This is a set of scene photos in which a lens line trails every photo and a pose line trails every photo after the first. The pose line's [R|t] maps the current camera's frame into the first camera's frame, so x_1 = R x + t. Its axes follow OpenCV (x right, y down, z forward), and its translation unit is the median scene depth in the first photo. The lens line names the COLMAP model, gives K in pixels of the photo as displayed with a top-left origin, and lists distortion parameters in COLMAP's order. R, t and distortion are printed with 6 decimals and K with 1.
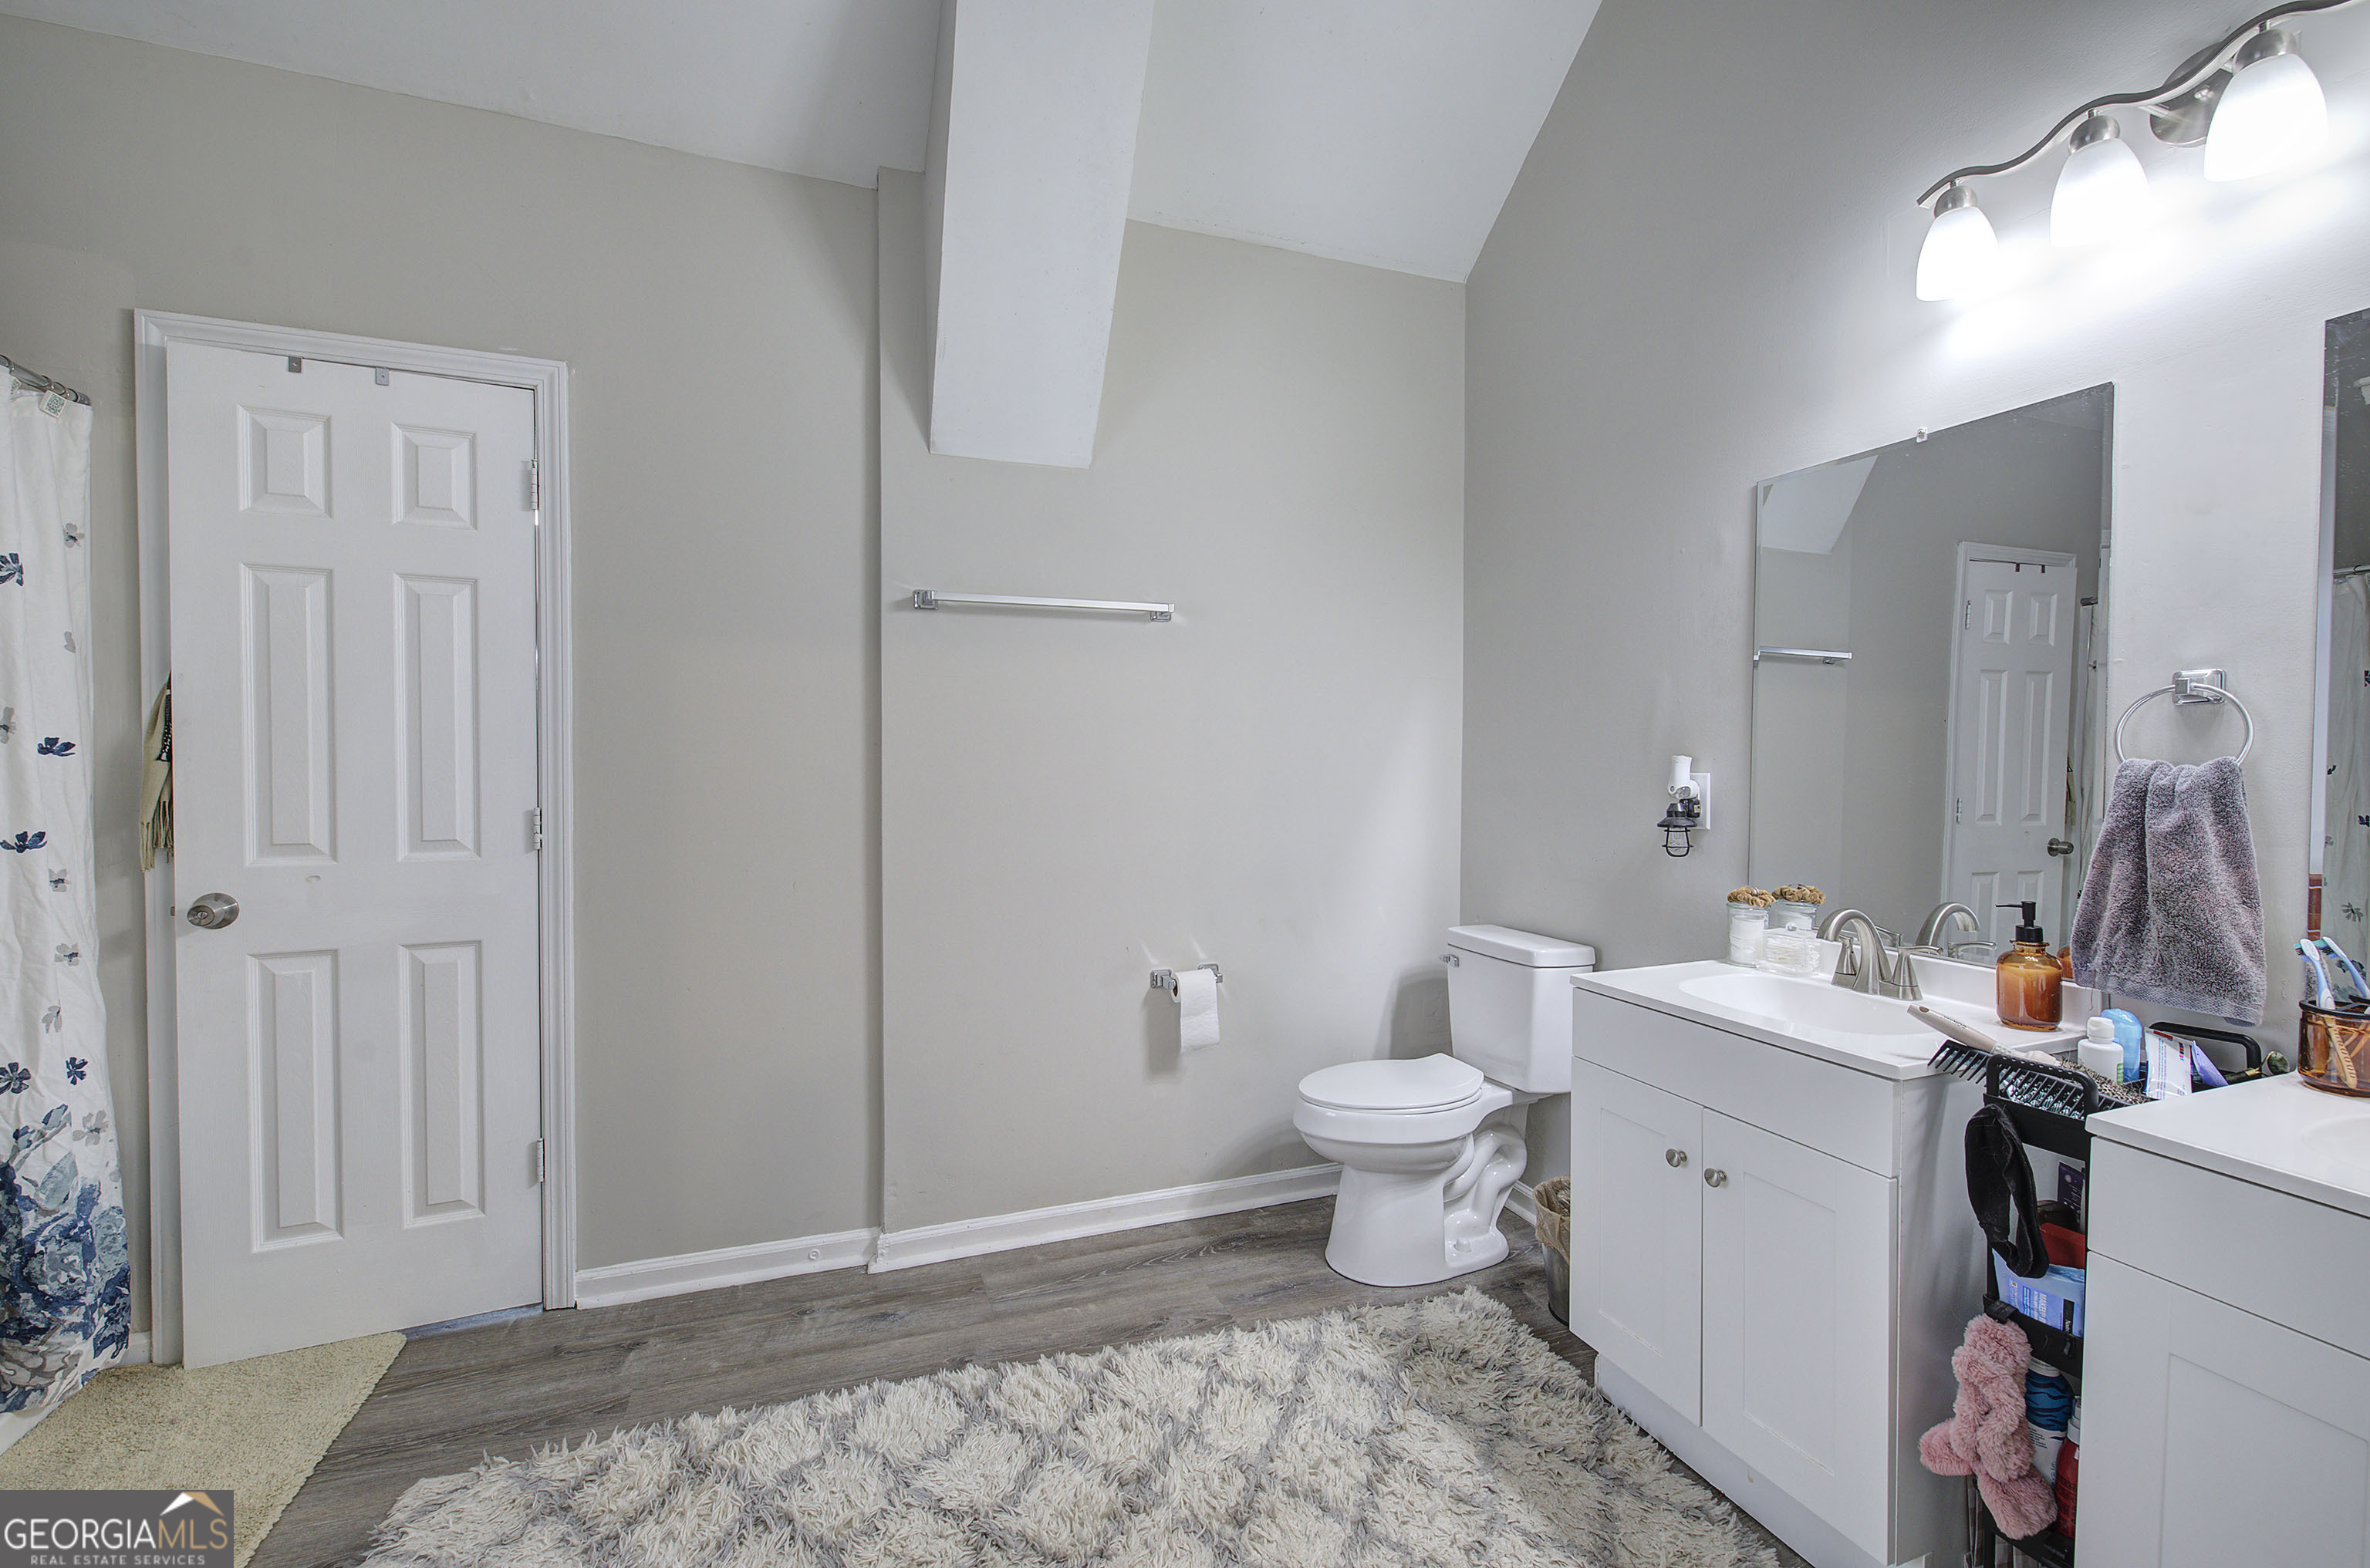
lens RADIAL K [[1006.7, 0, 1191.2], [0, 1006.7, 780.5], [0, 0, 1]] dist [-0.004454, 0.001444]
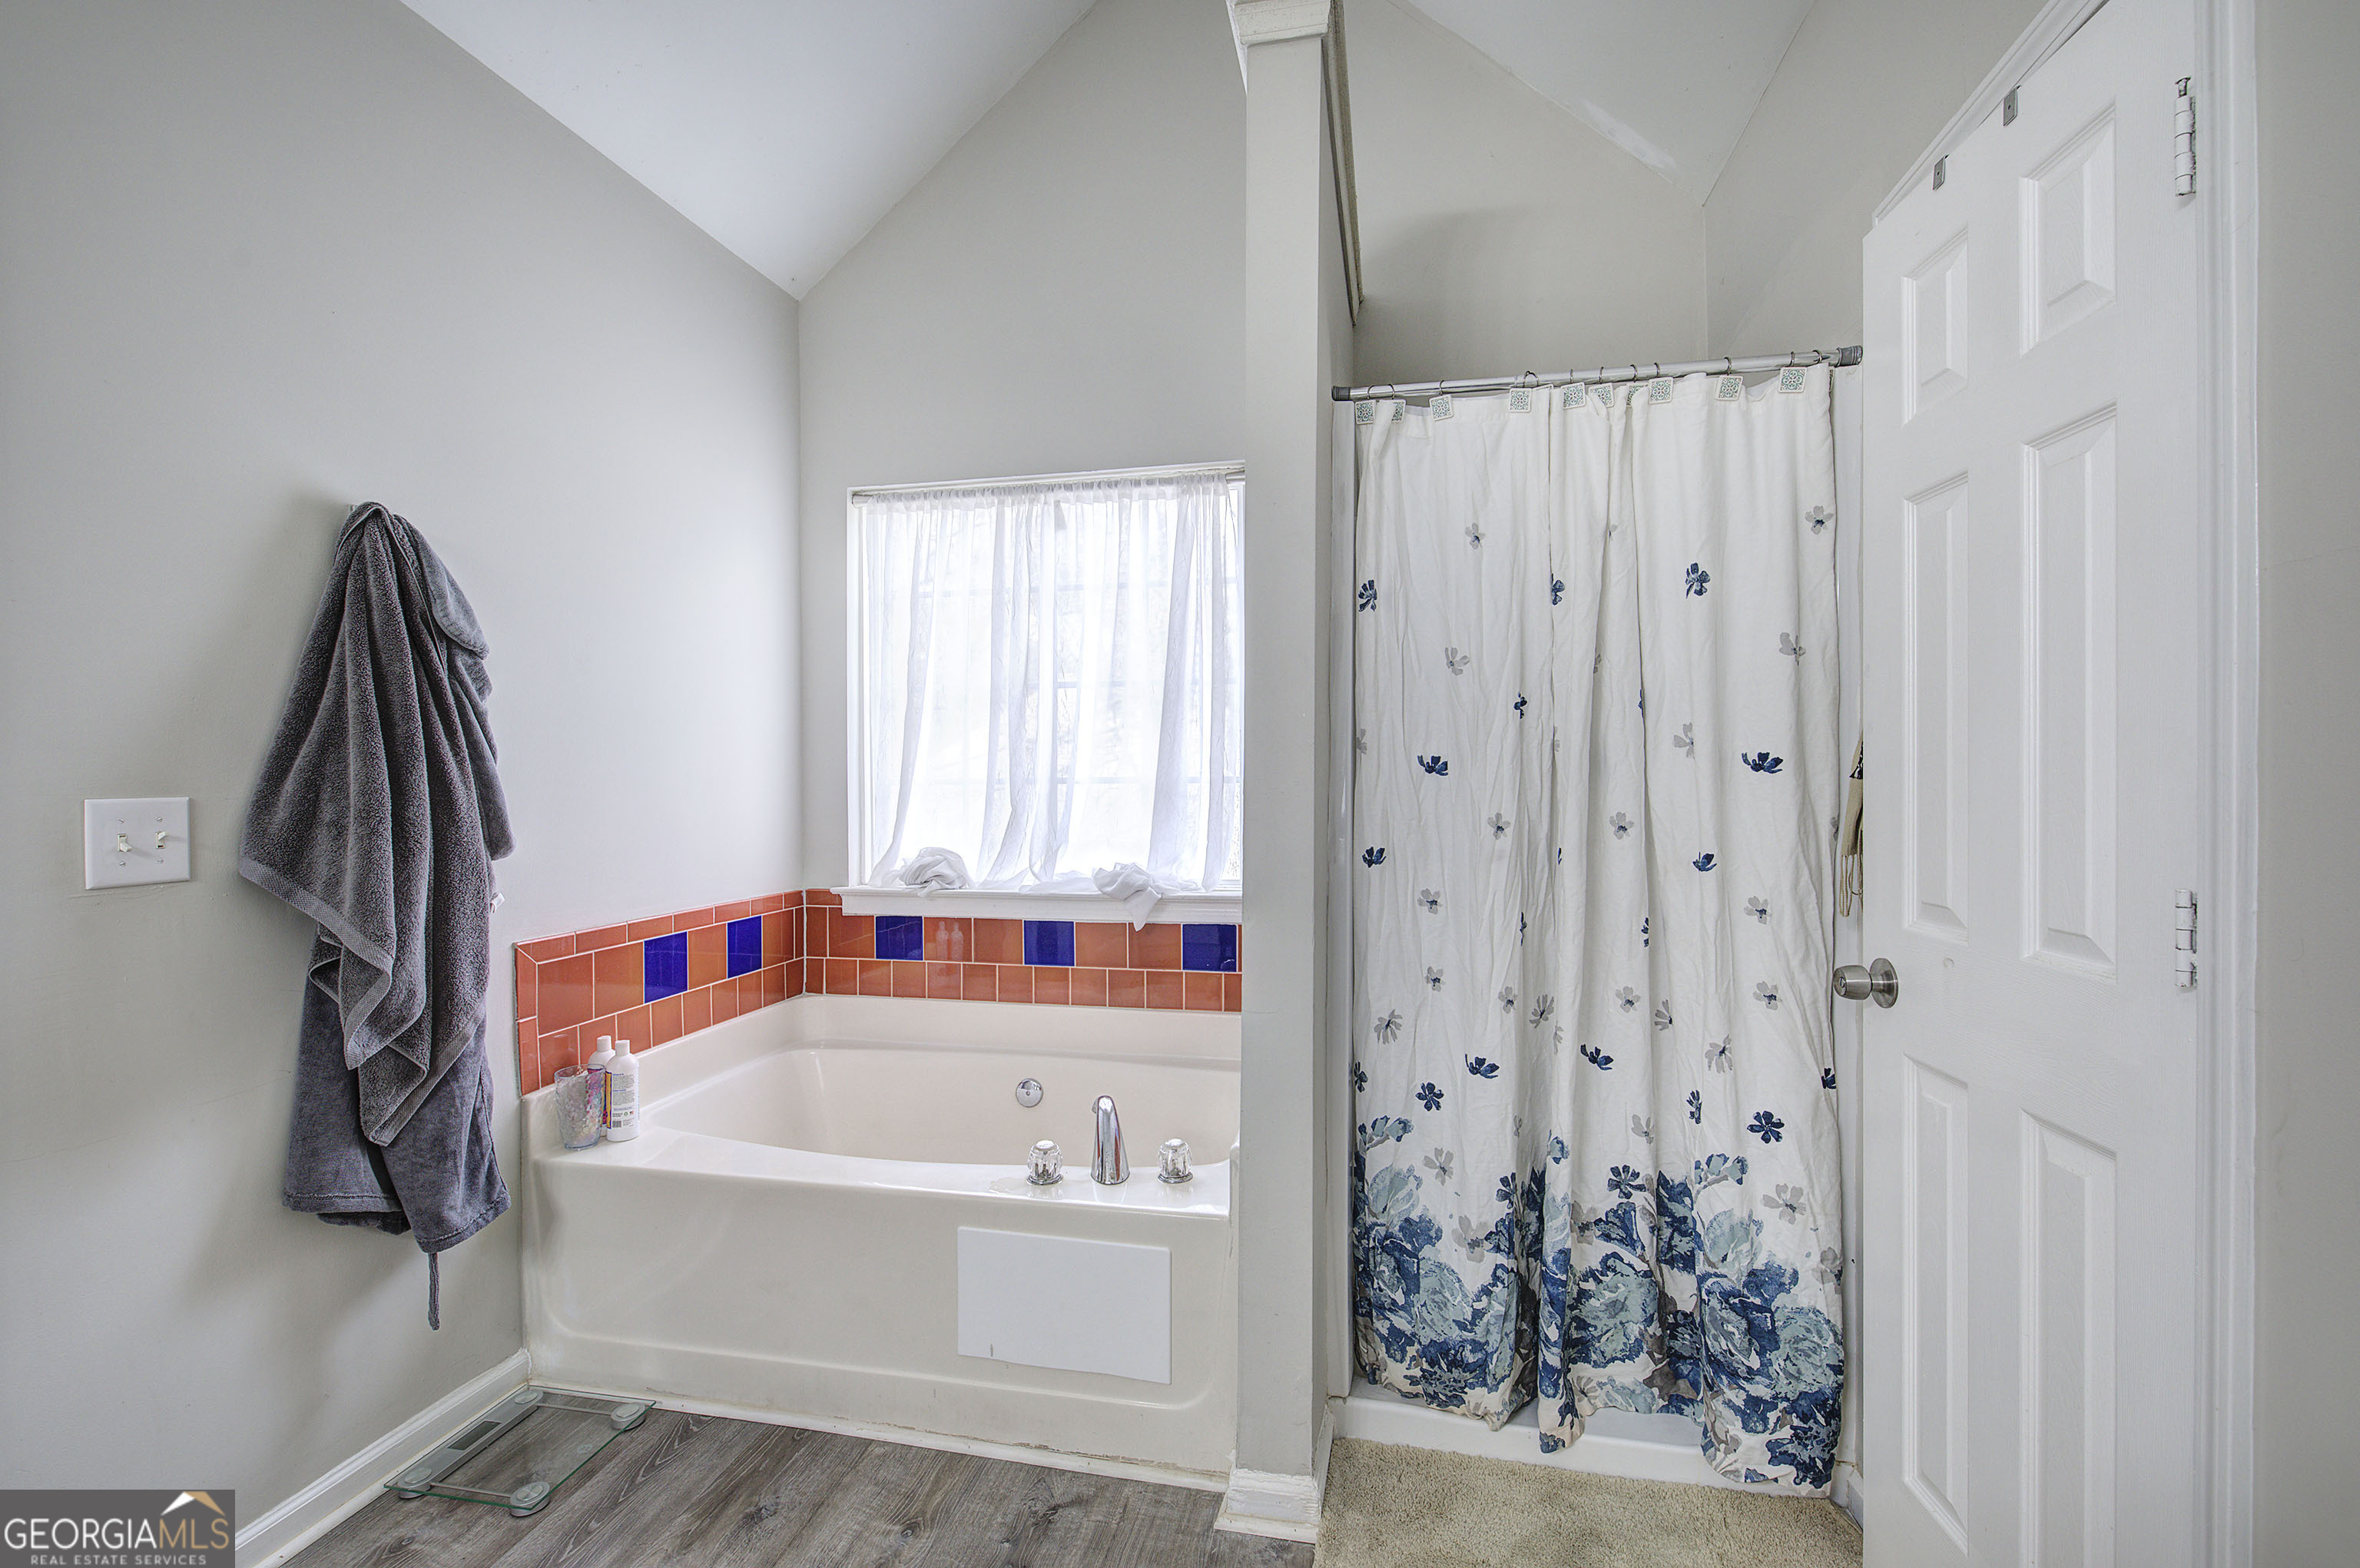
lens RADIAL K [[1052.5, 0, 1170.2], [0, 1052.5, 773.4], [0, 0, 1]] dist [0.003944, 0.000610]
pose [[-0.548152, 0.005748, -0.836359, -0.036032], [-0.007591, 0.999901, 0.011847, -0.025717], [0.836344, 0.012843, -0.548054, 0.876386]]
